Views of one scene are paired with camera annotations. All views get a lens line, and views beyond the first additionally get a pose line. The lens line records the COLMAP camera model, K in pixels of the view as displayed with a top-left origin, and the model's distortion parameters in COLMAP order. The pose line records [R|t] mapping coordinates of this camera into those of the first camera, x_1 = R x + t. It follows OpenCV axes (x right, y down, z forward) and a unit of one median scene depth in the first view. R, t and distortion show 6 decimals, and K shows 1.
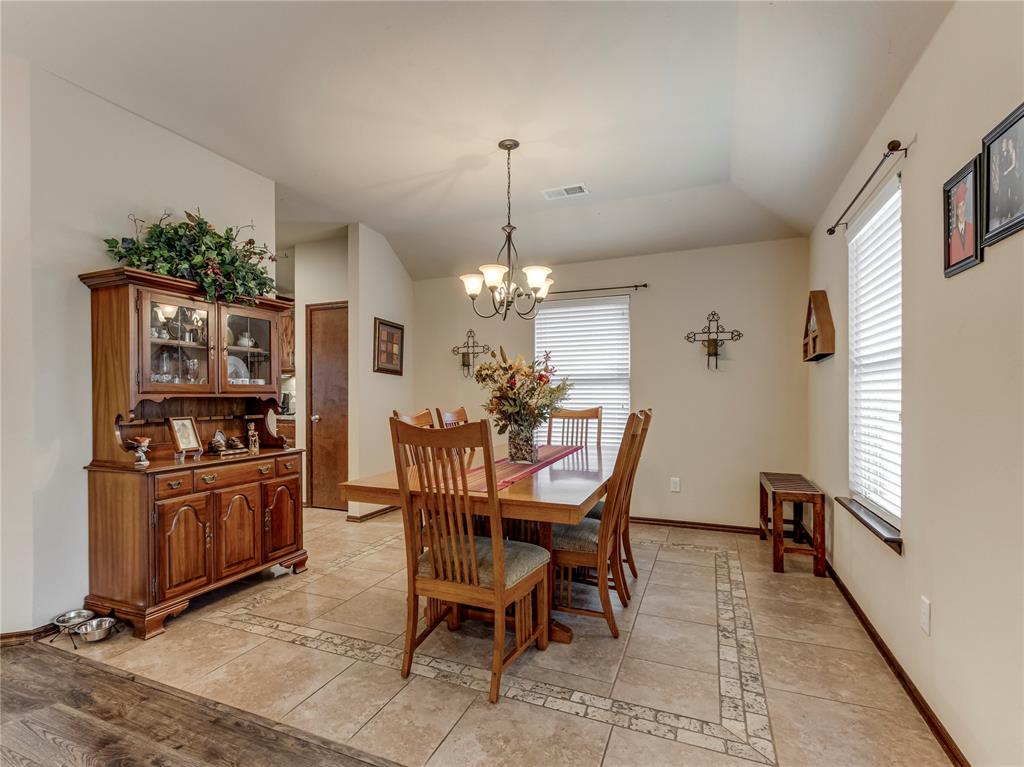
lens RADIAL K [[517.4, 0, 474.4], [0, 517.4, 396.6], [0, 0, 1]] dist [0.001426, -0.000068]
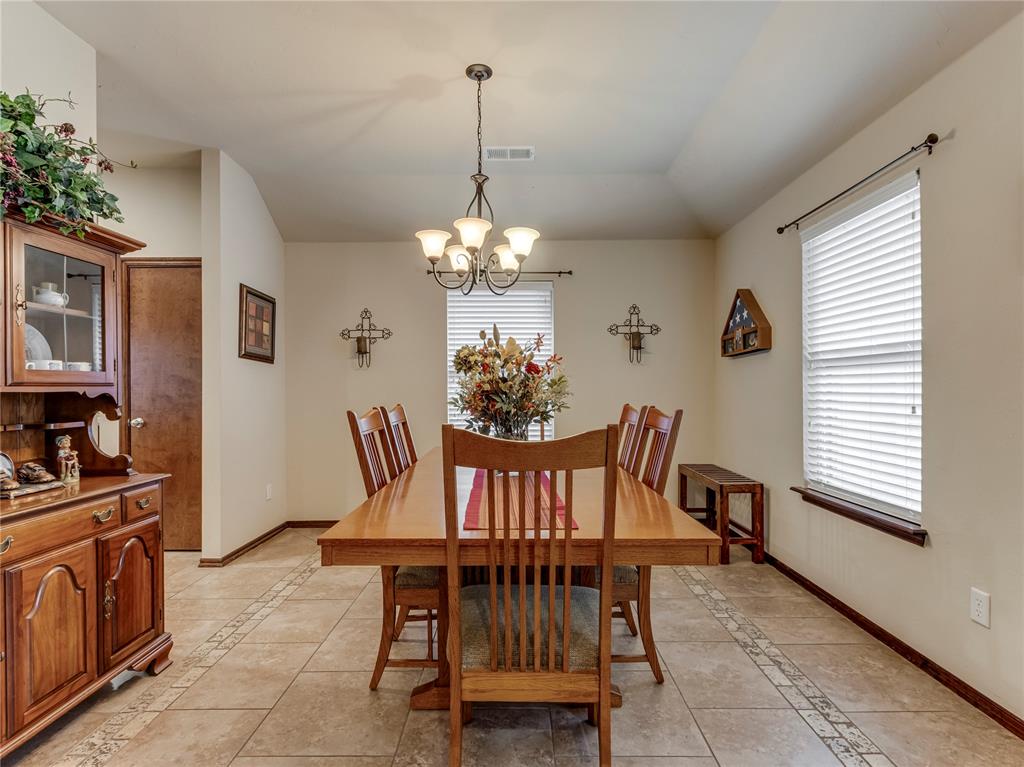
lens RADIAL K [[518.2, 0, 514.6], [0, 518.2, 388.4], [0, 0, 1]] dist [0.003132, -0.001399]
pose [[0.913515, -0.000114, 0.406805, -0.204684], [0.002052, 0.999989, -0.004326, 0.000162], [-0.406800, 0.004787, 0.913505, 0.252260]]
